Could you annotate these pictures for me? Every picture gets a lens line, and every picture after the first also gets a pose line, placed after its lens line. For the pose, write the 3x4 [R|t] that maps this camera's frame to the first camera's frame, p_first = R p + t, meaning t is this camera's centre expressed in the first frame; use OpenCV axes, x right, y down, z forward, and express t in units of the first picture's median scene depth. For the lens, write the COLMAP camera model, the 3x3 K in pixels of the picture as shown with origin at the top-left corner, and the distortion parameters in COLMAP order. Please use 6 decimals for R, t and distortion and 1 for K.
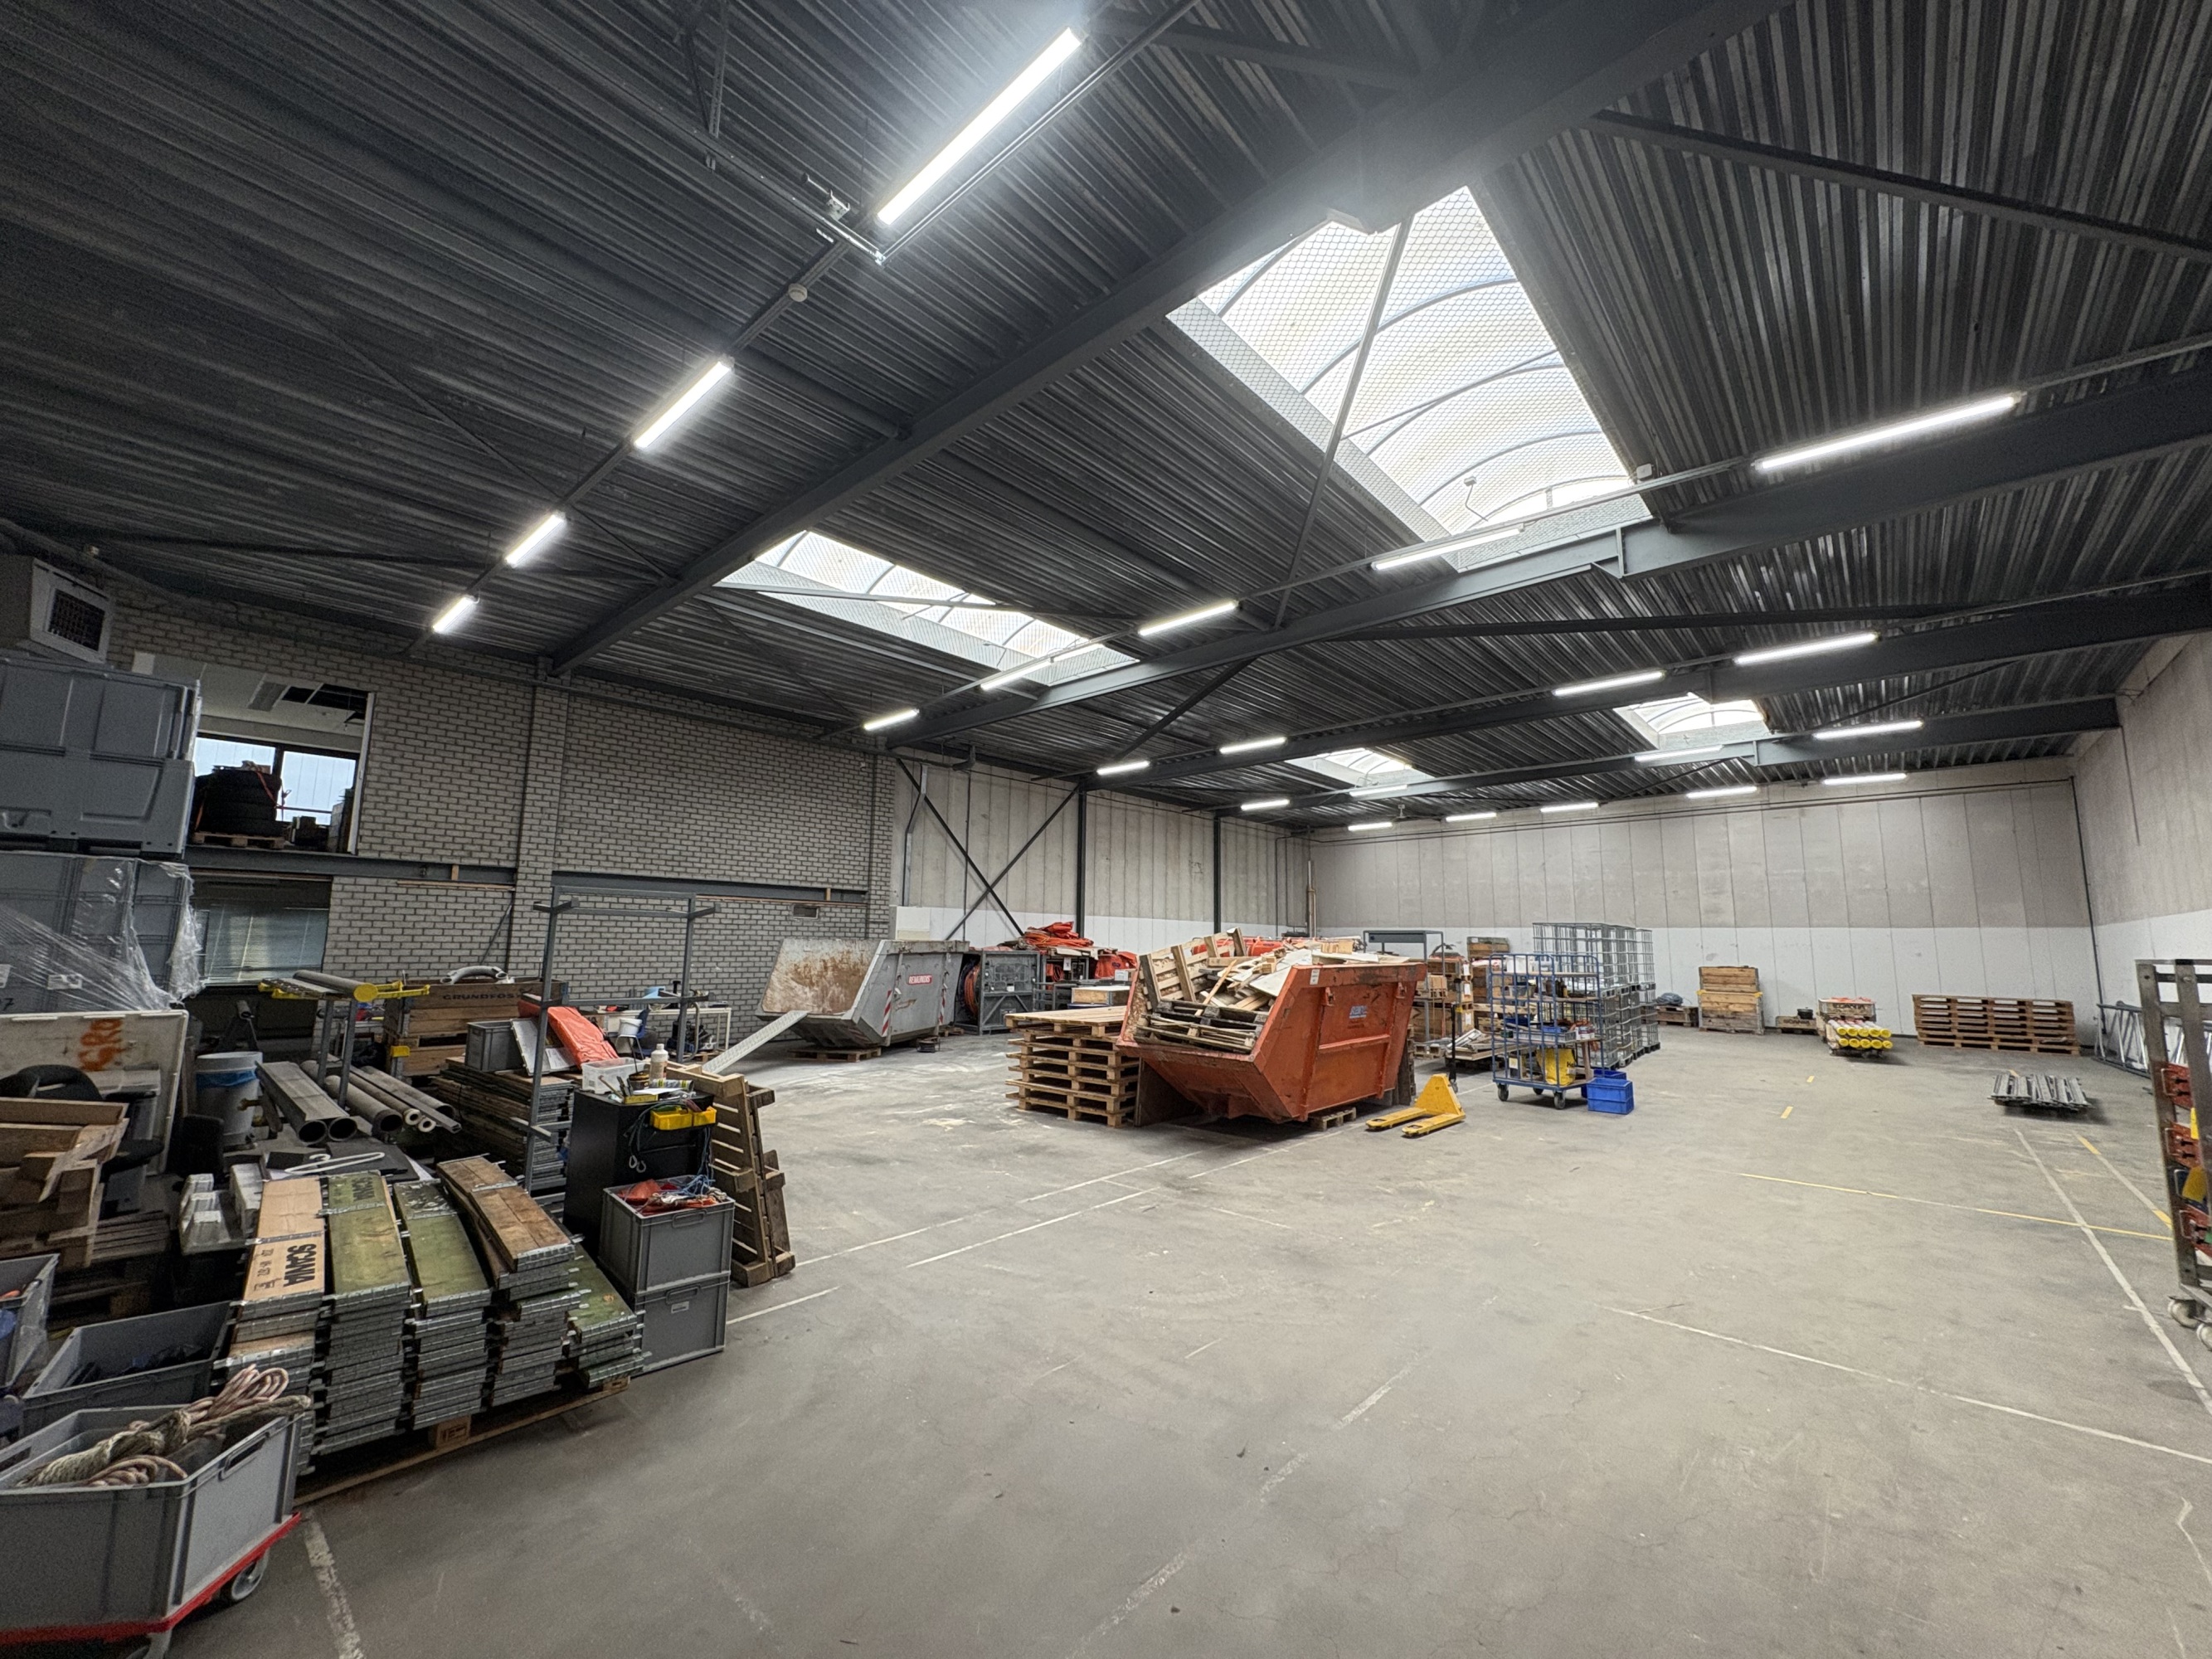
lens RADIAL K [[879.7, 0, 1105.7], [0, 879.7, 829.5], [0, 0, 1]] dist [-0.000460, 0.000388]
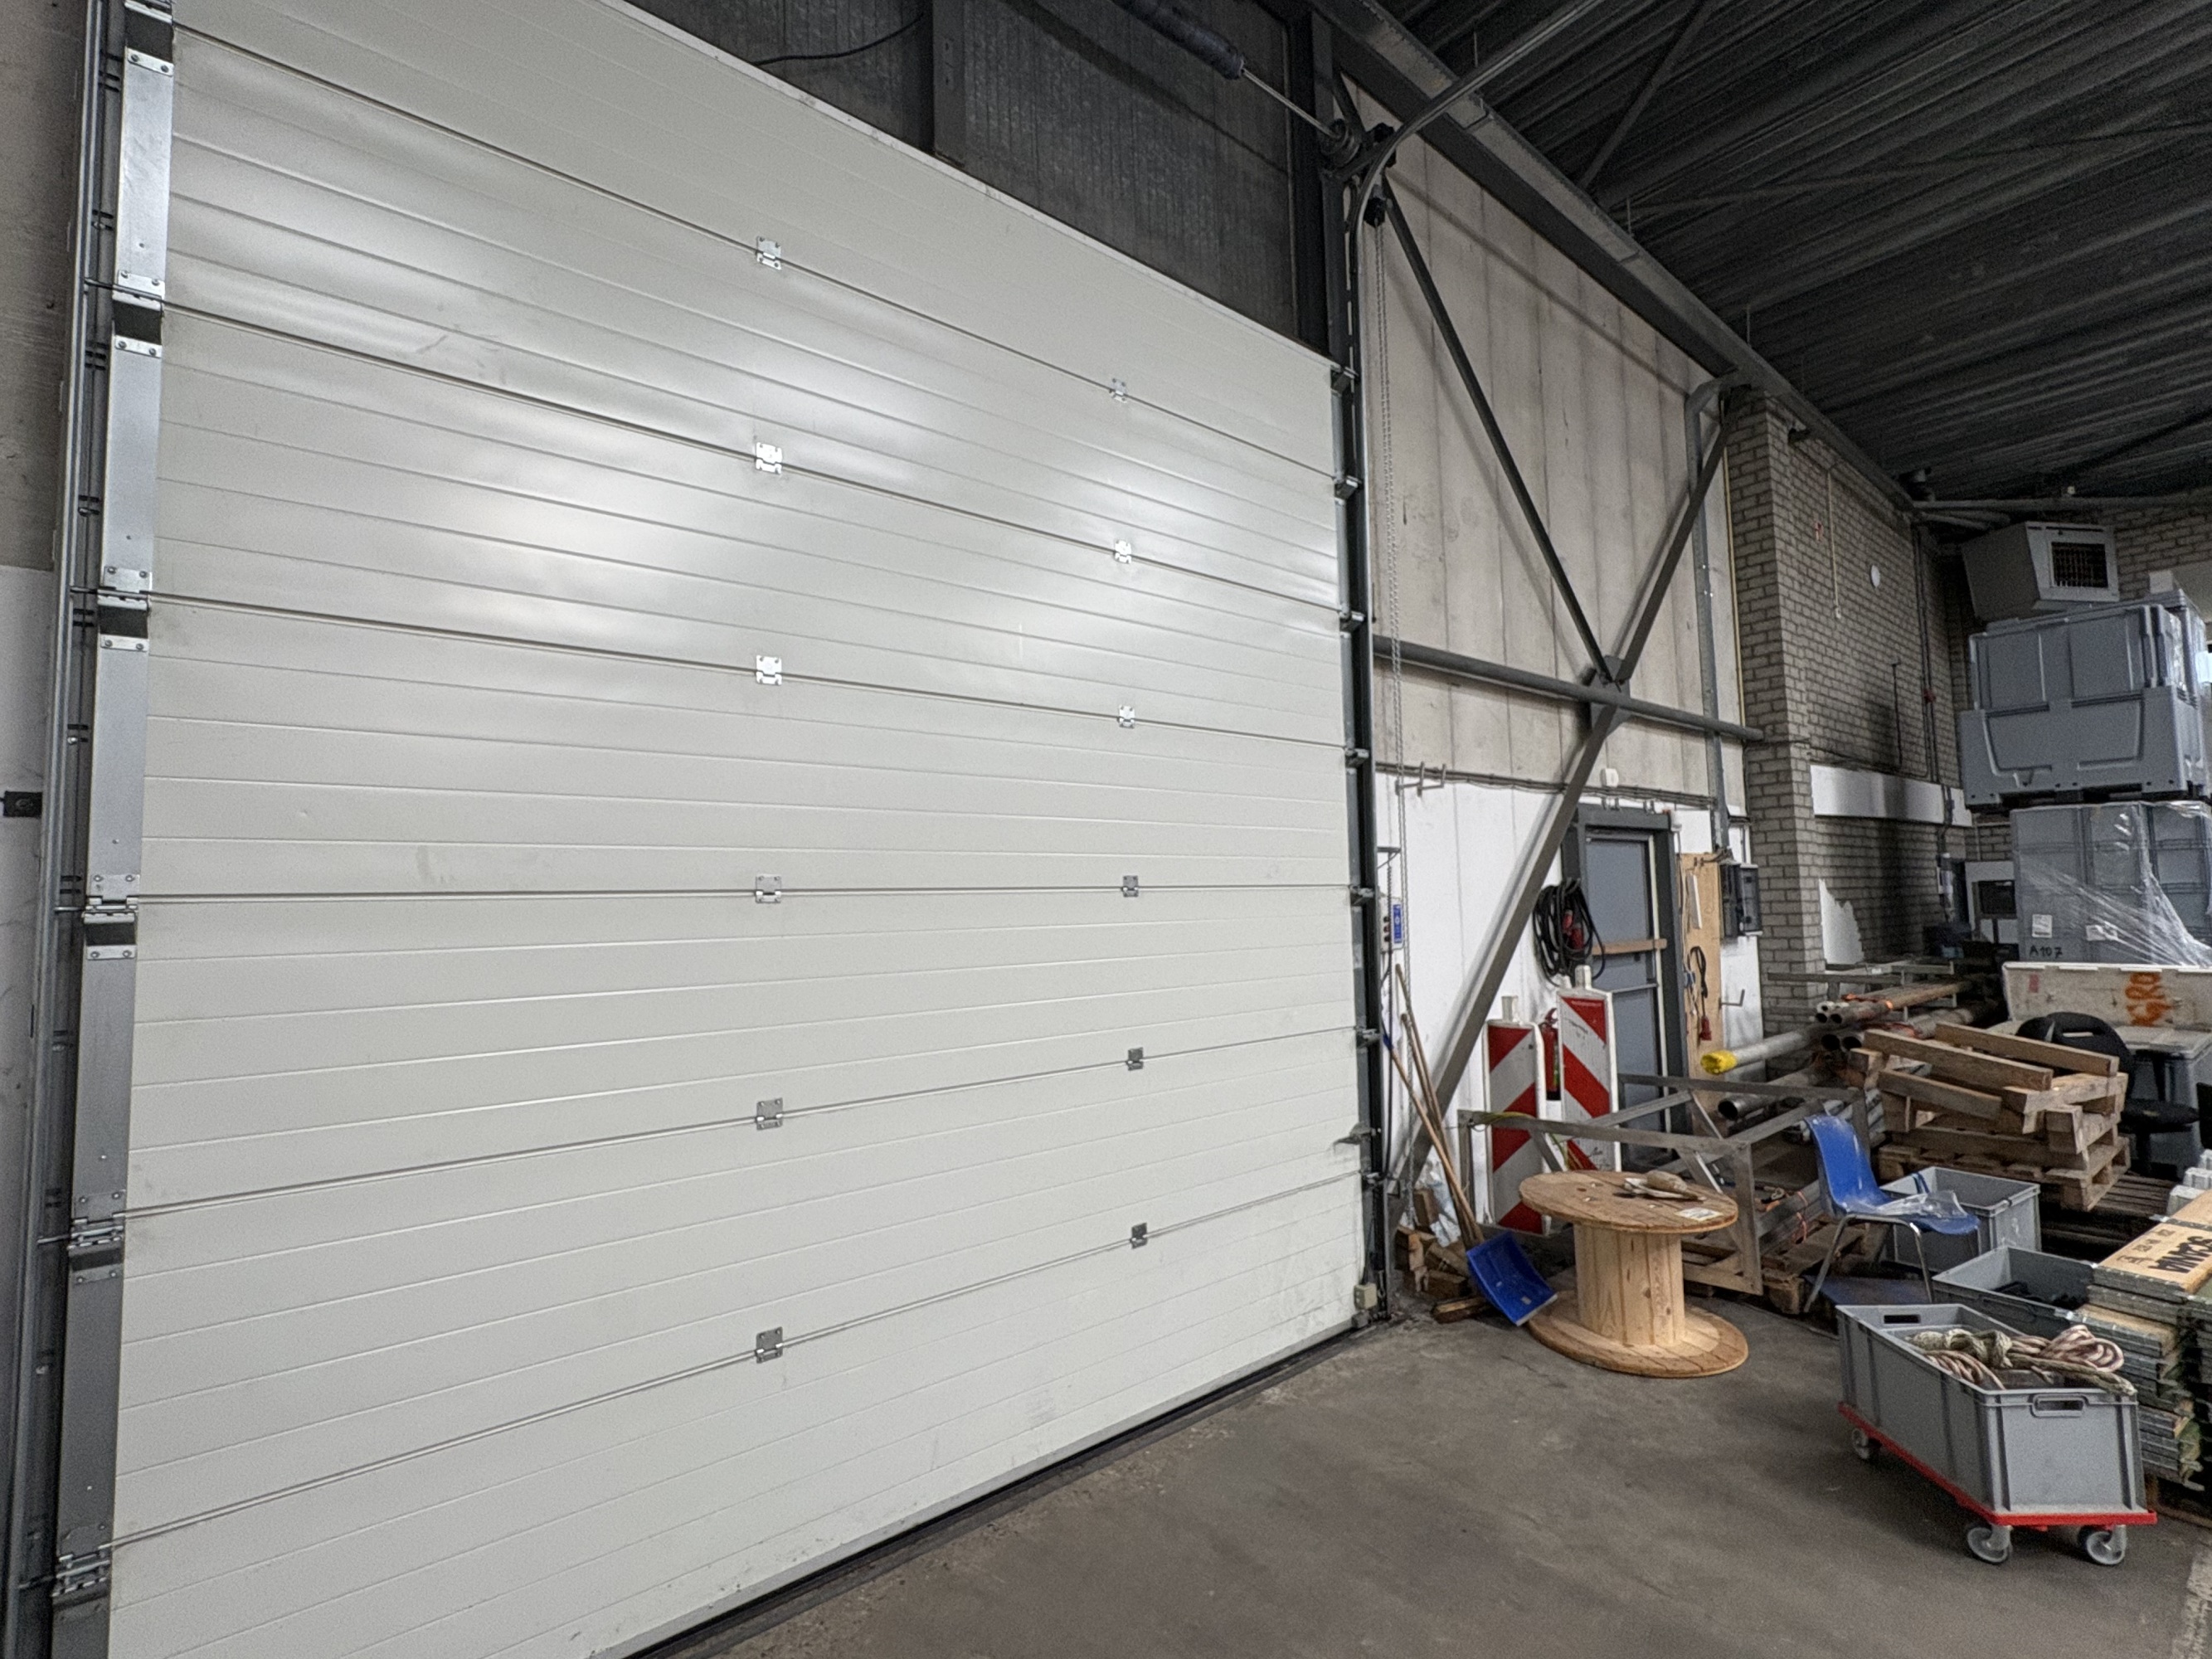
lens RADIAL K [[1036.9, 0, 1106.6], [0, 1036.9, 836.4], [0, 0, 1]] dist [-0.000031, -0.000159]
pose [[-0.147793, -0.078673, -0.985884, 0.070739], [0.148822, 0.983712, -0.100810, 0.009395], [0.977757, -0.161620, -0.133678, 0.043451]]
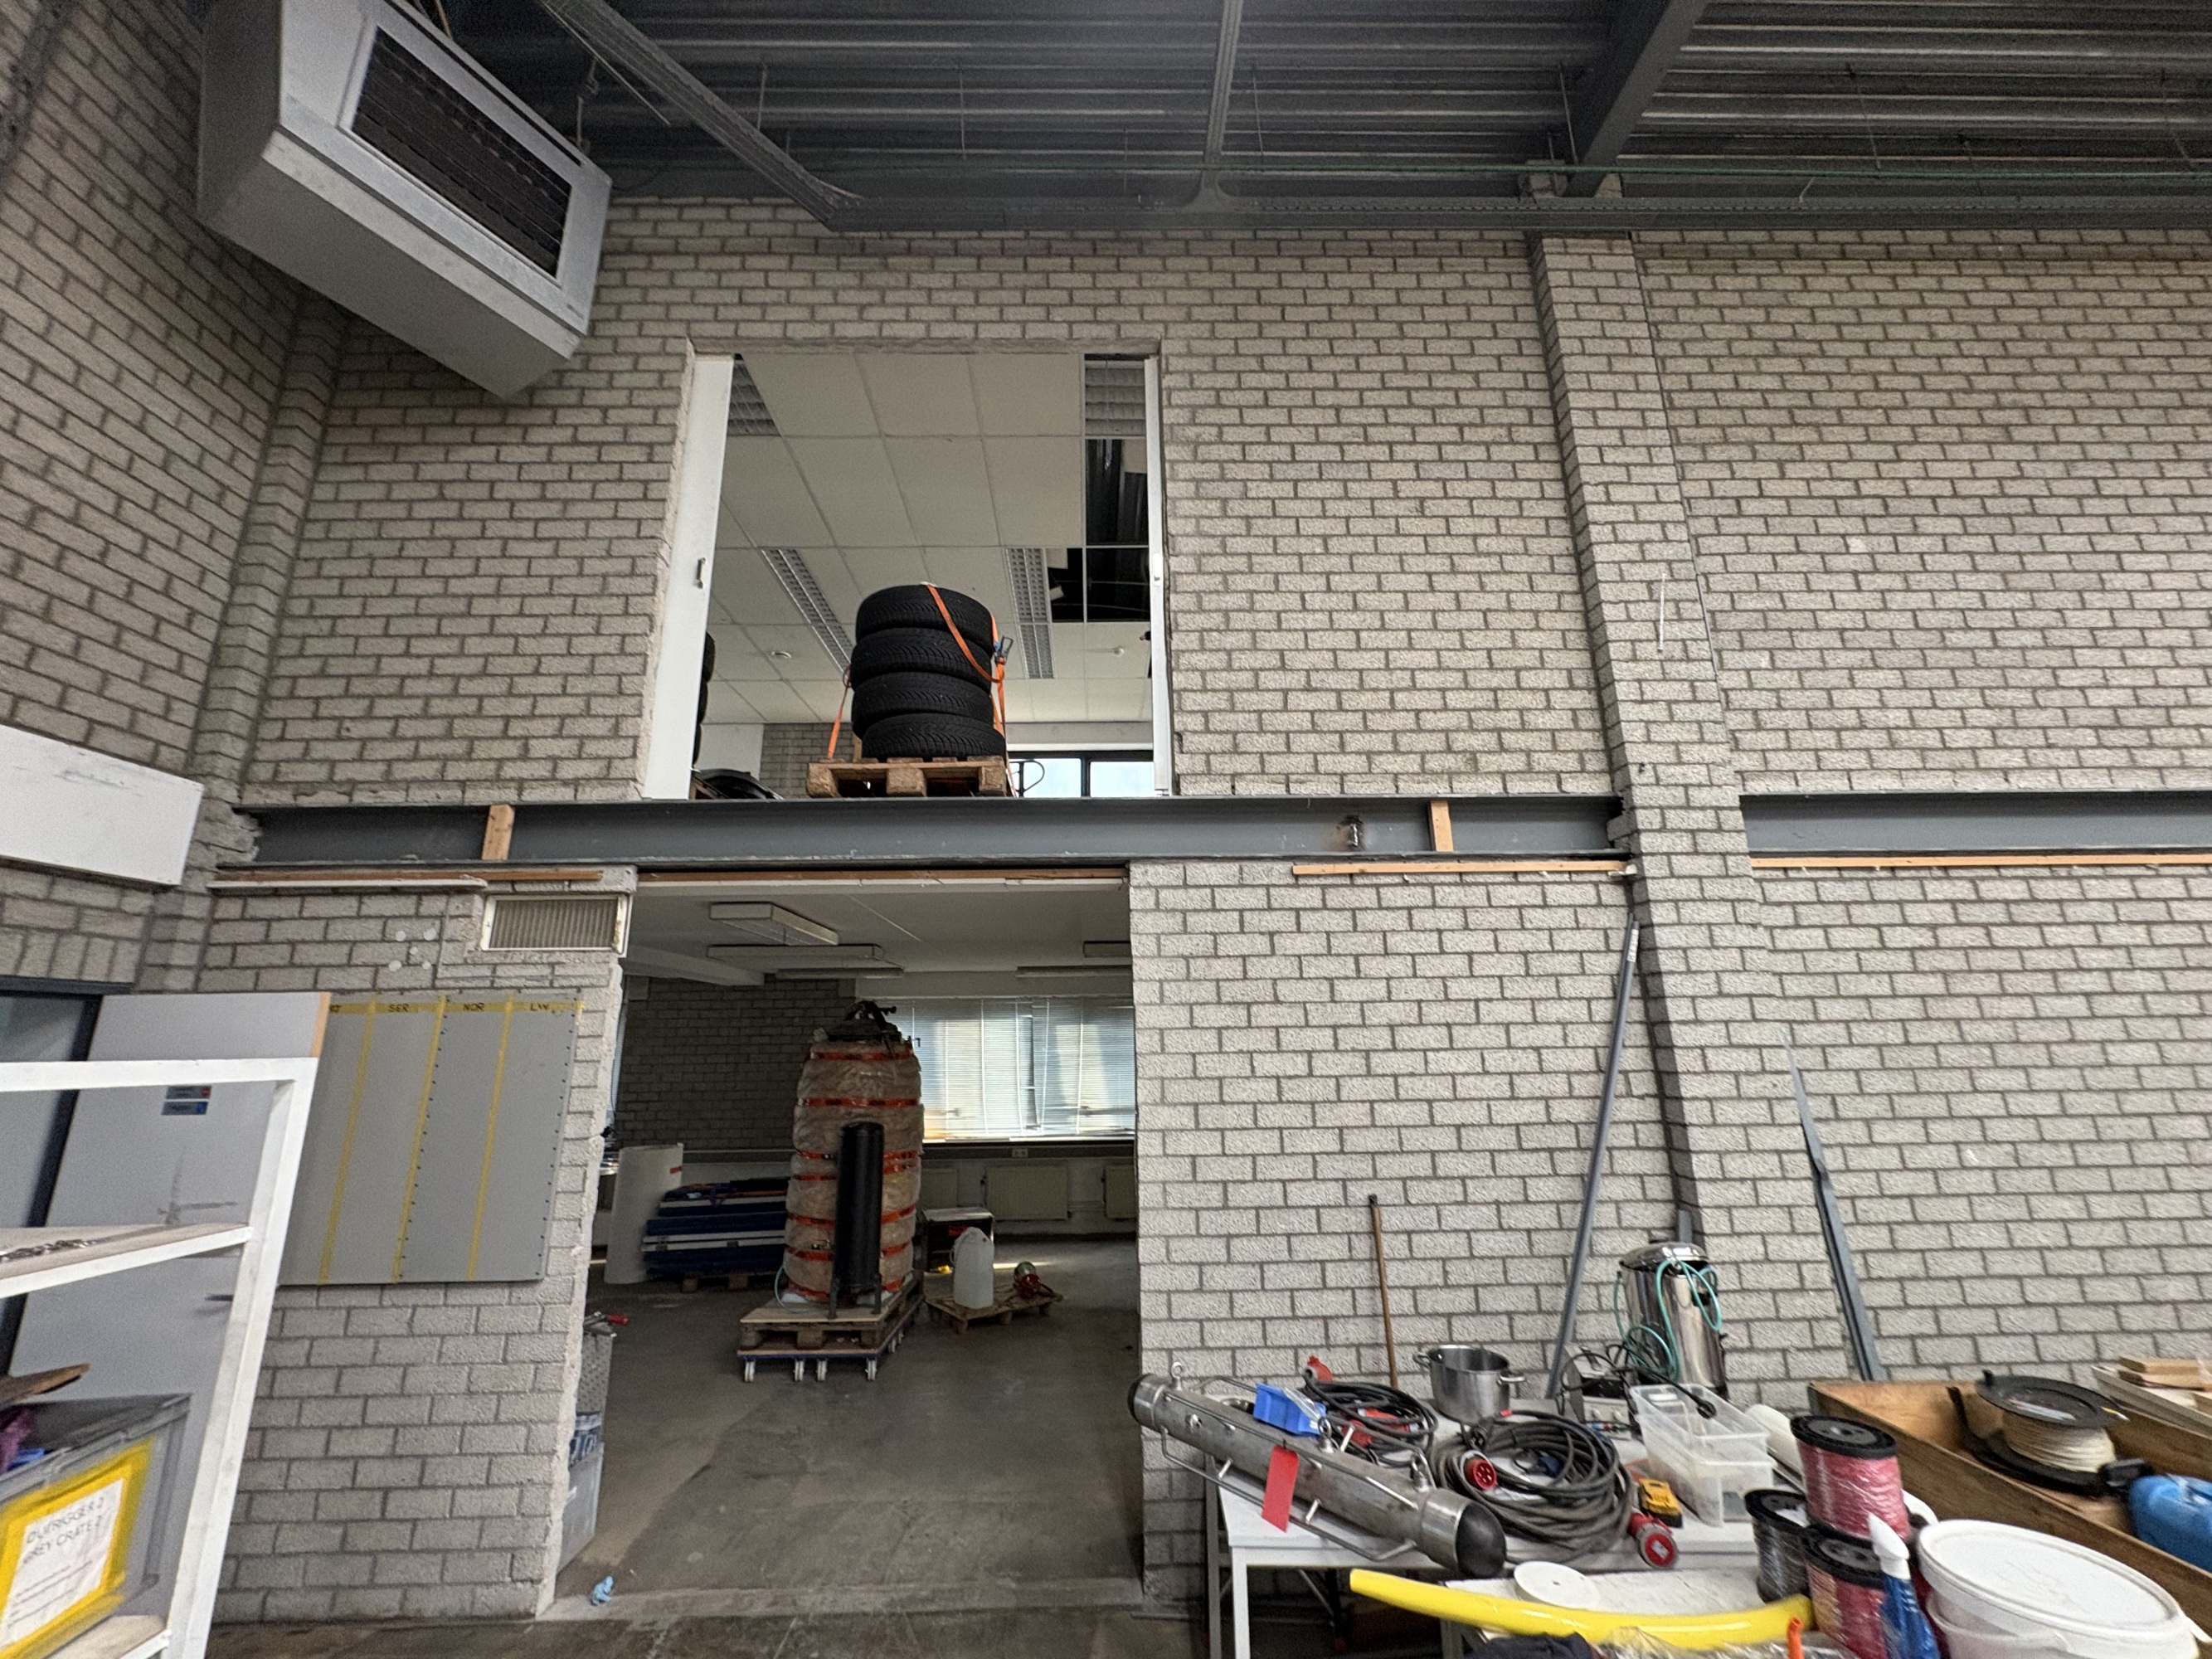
lens RADIAL K [[879.7, 0, 1105.7], [0, 879.7, 829.5], [0, 0, 1]] dist [-0.000460, 0.000388]
pose [[0.677143, -0.199807, -0.708205, -0.621210], [0.119734, 0.979521, -0.161871, 0.085023], [0.726045, 0.024814, 0.687199, 0.733645]]
